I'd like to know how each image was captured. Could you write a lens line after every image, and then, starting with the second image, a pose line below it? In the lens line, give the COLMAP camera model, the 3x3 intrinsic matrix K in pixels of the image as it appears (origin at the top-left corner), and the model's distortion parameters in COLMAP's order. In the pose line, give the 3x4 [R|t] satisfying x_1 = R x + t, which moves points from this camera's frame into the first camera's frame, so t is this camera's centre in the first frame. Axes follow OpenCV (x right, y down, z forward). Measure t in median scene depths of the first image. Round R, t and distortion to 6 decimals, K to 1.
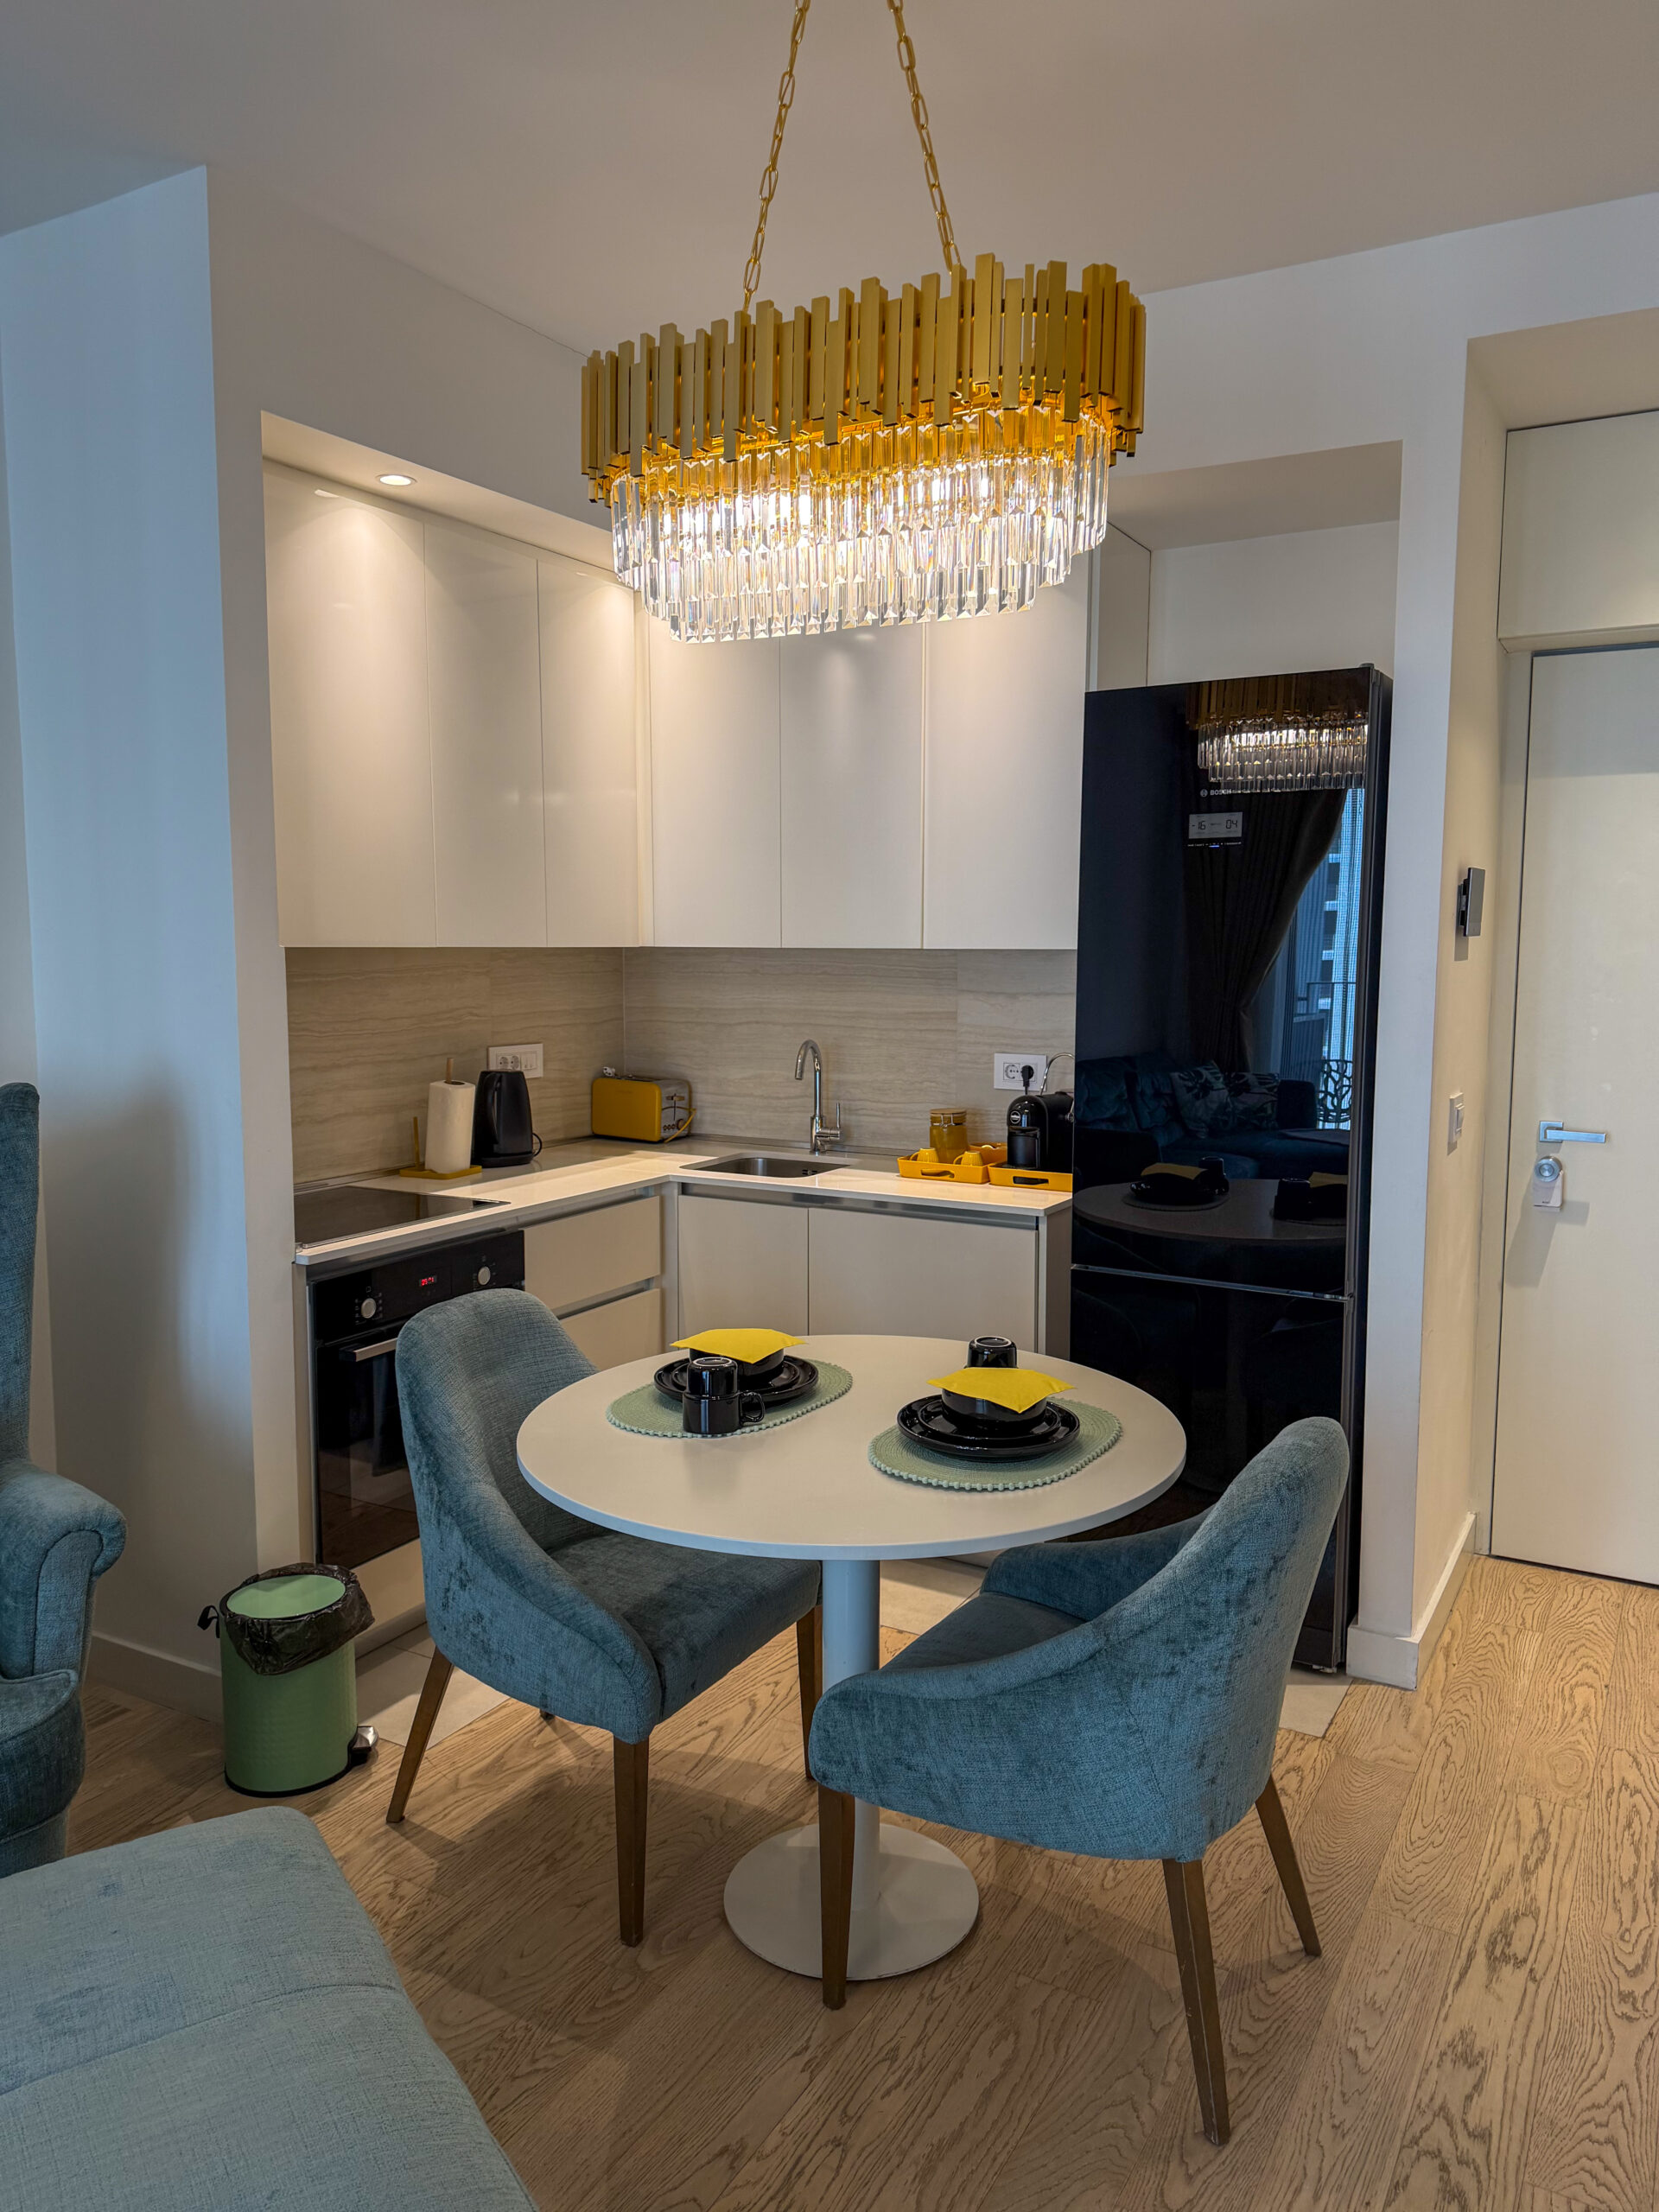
lens RADIAL K [[1592.5, 0, 829.5], [0, 1592.5, 1106.0], [0, 0, 1]] dist [-0.001917, -0.005608]
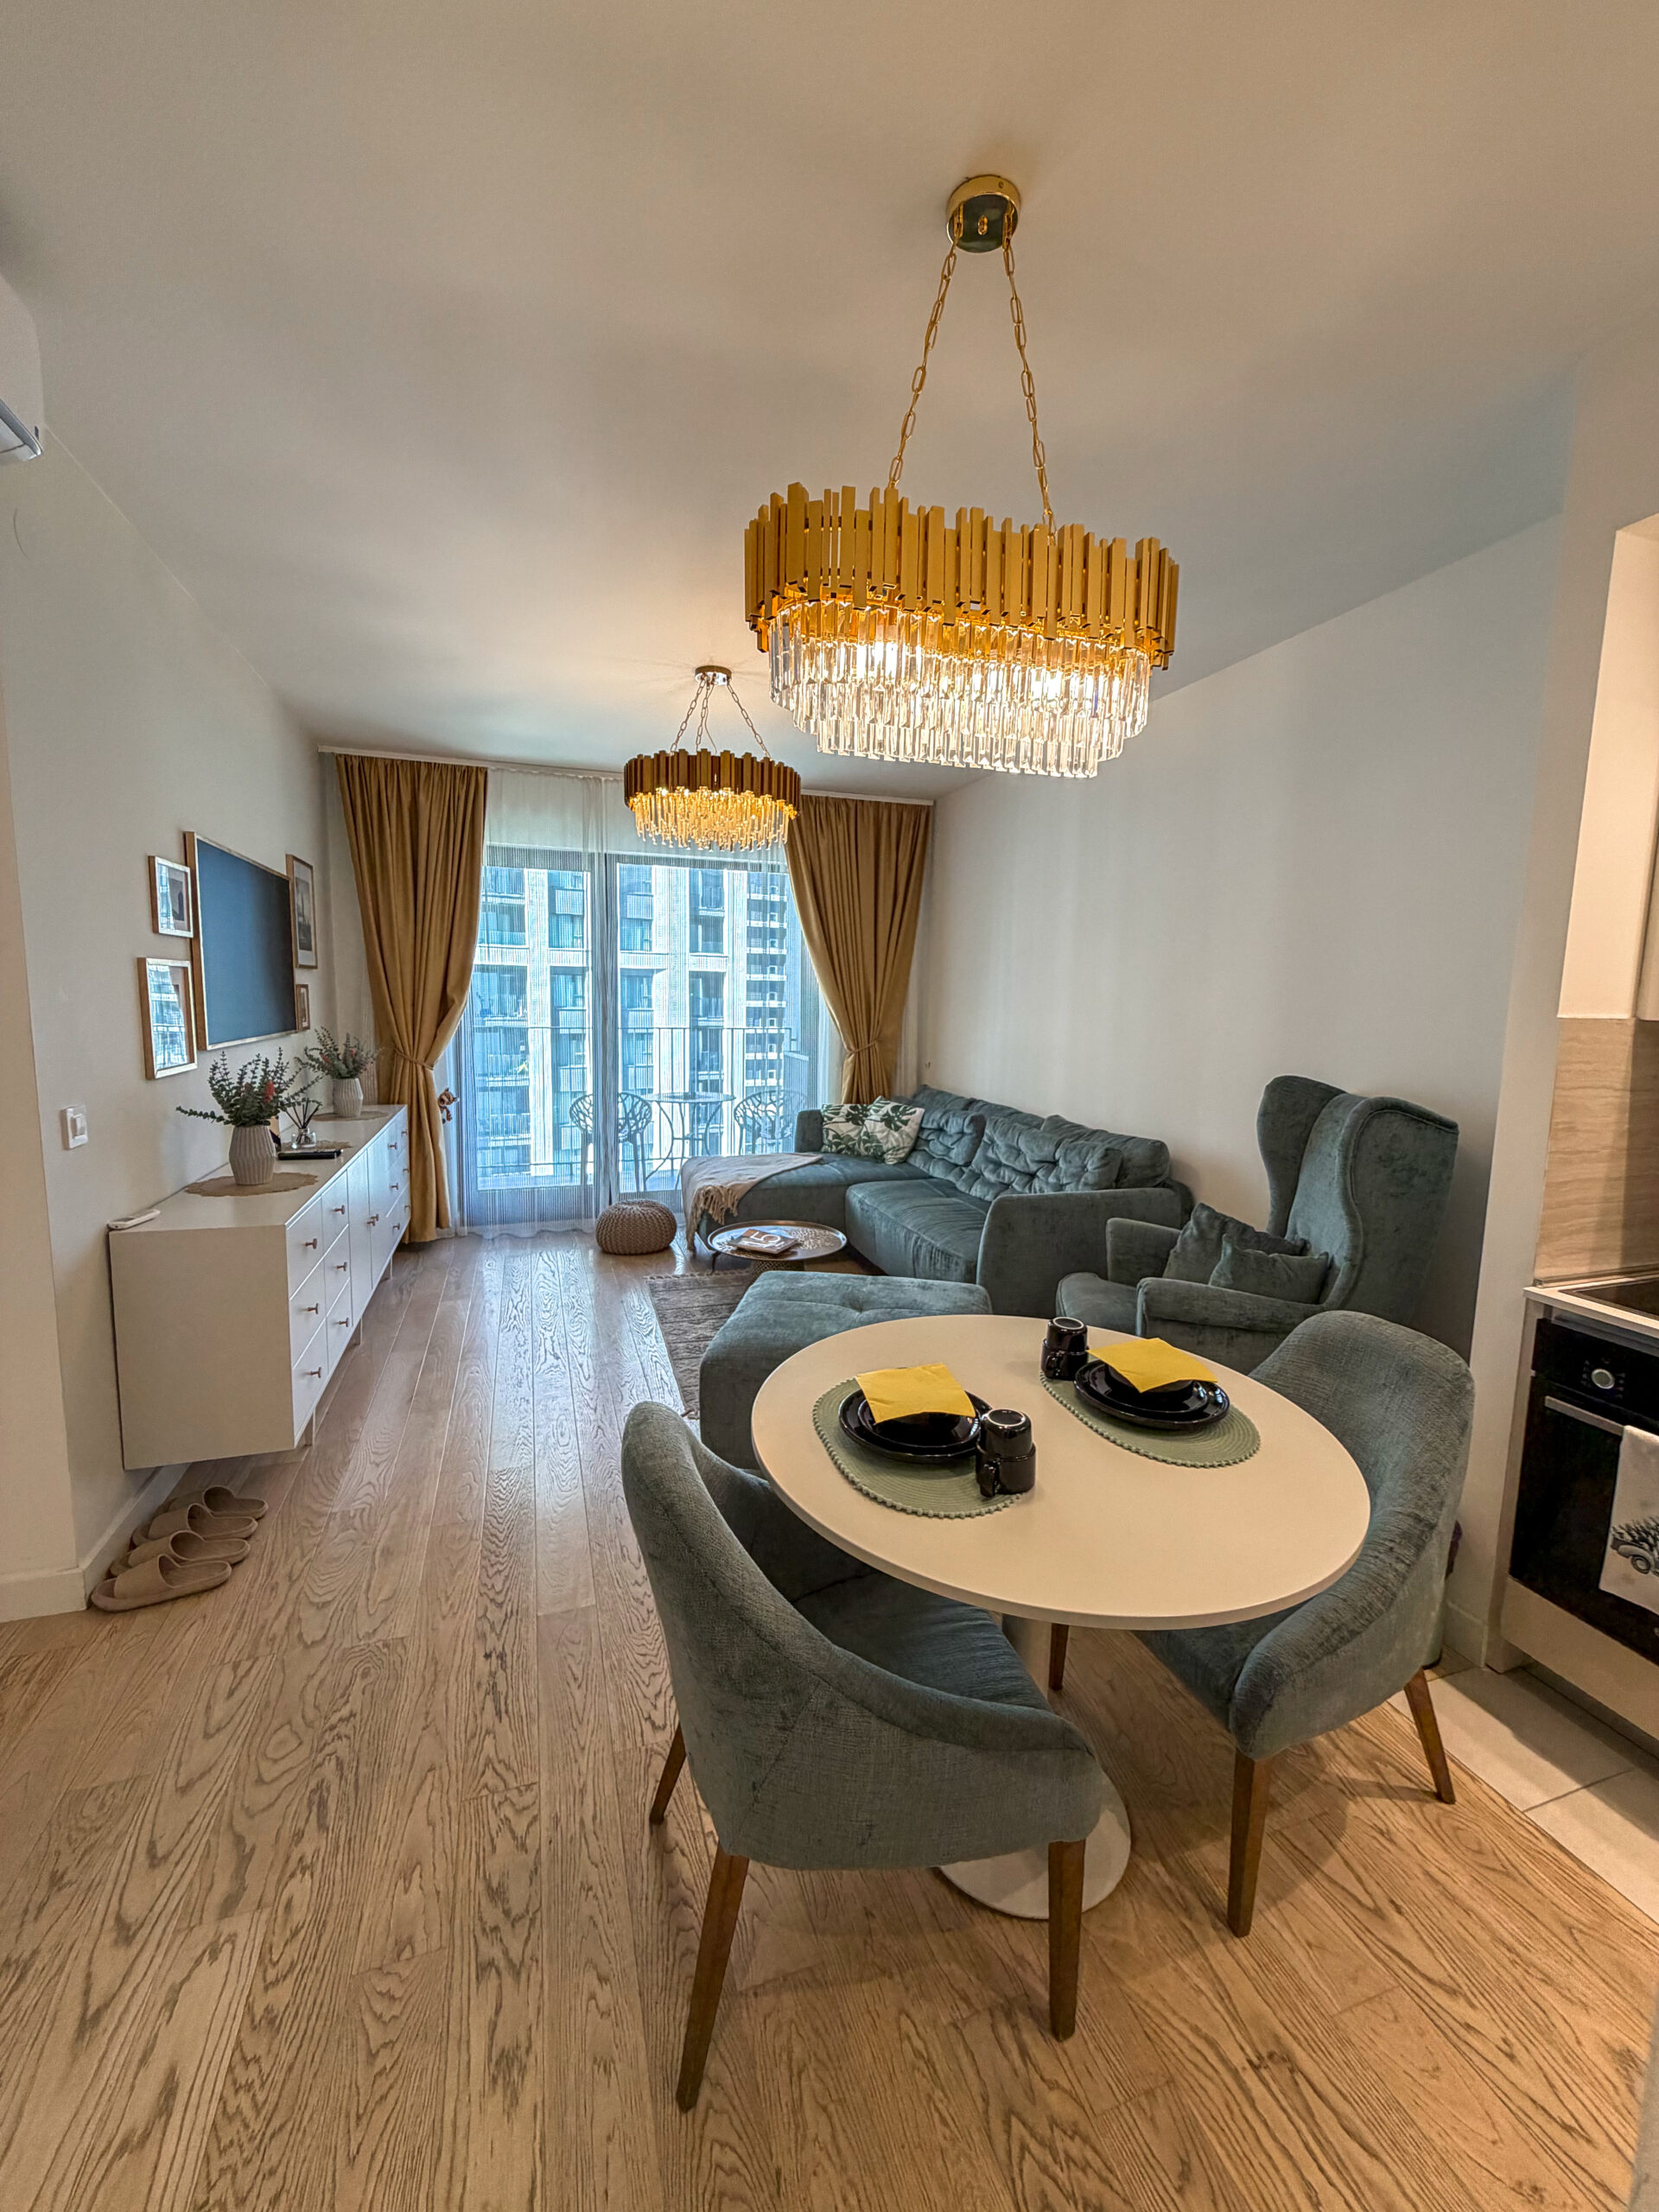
lens RADIAL K [[885.9, 0, 829.2], [0, 885.9, 1097.5], [0, 0, 1]] dist [0.004209, -0.002459]
pose [[-0.669161, 0.076953, -0.739122, 0.686208], [-0.093791, 0.977924, 0.186729, -0.164177], [0.737174, 0.194275, -0.647172, 1.508436]]
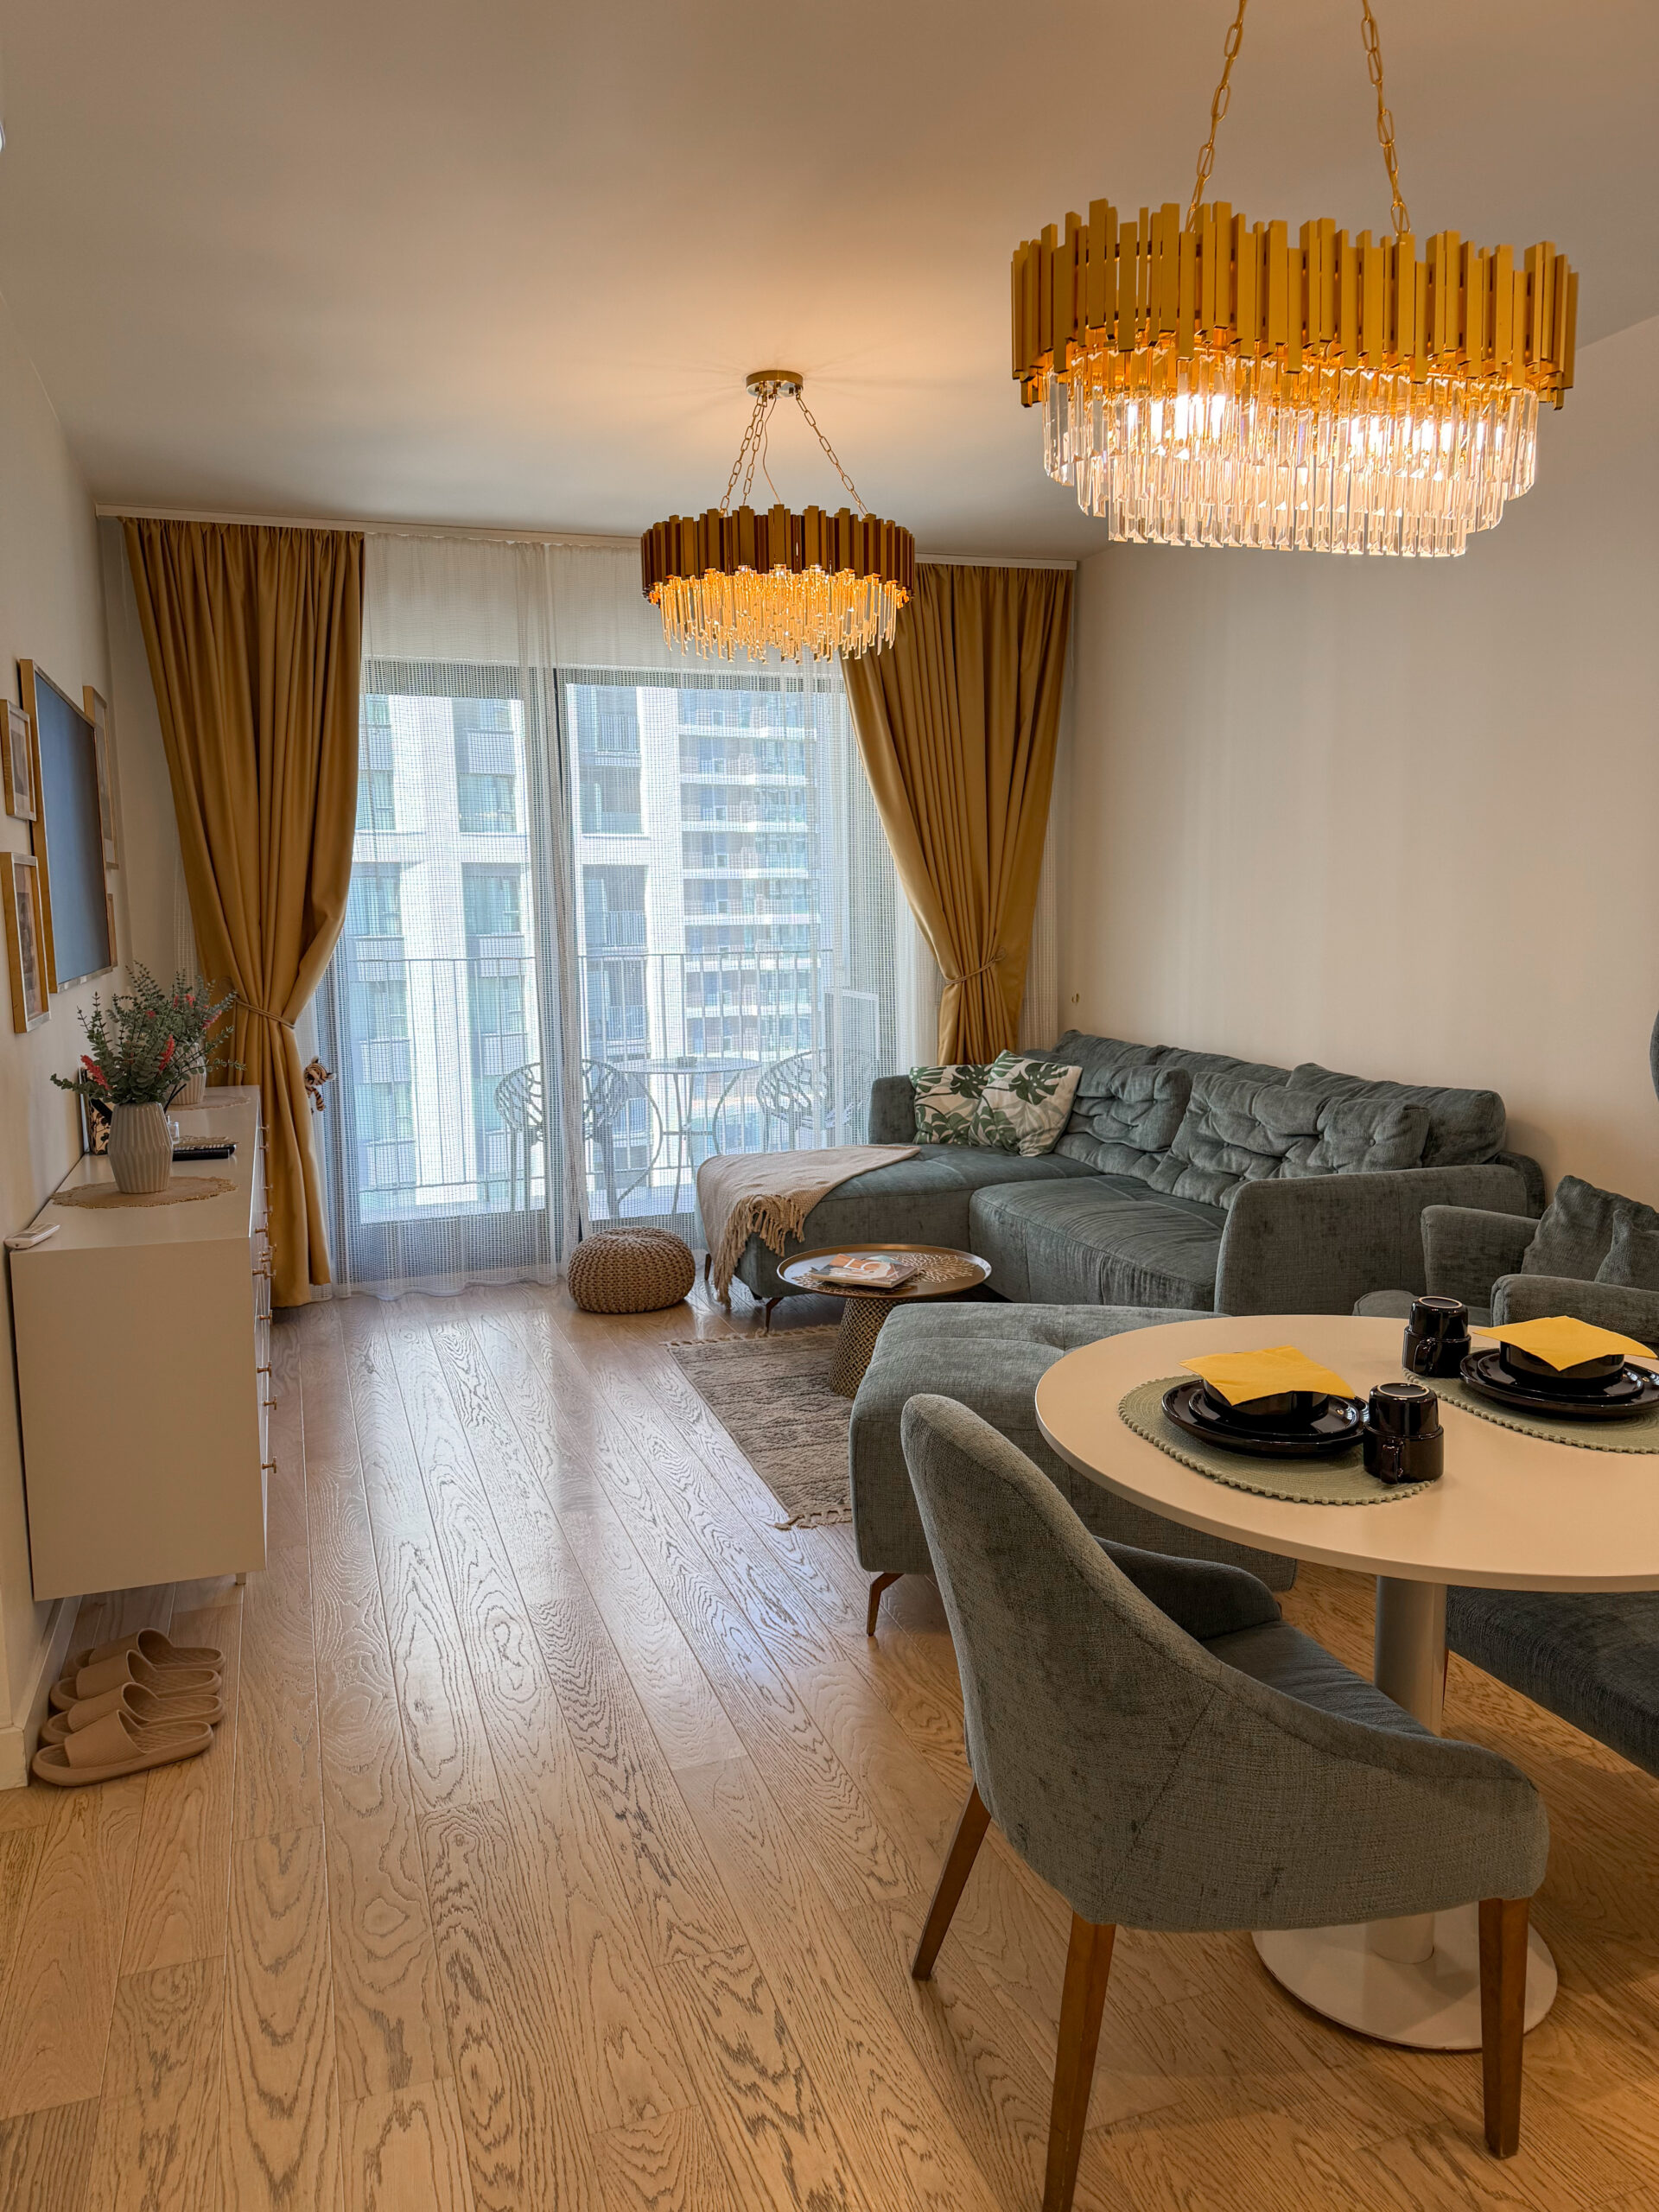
lens RADIAL K [[1561.3, 0, 829.5], [0, 1561.3, 1106.0], [0, 0, 1]] dist [0.111113, -0.138592]
pose [[-0.661443, 0.111350, -0.741683, 1.027717], [-0.062021, 0.977409, 0.202051, -0.151058], [0.747427, 0.179646, -0.639594, 1.539438]]
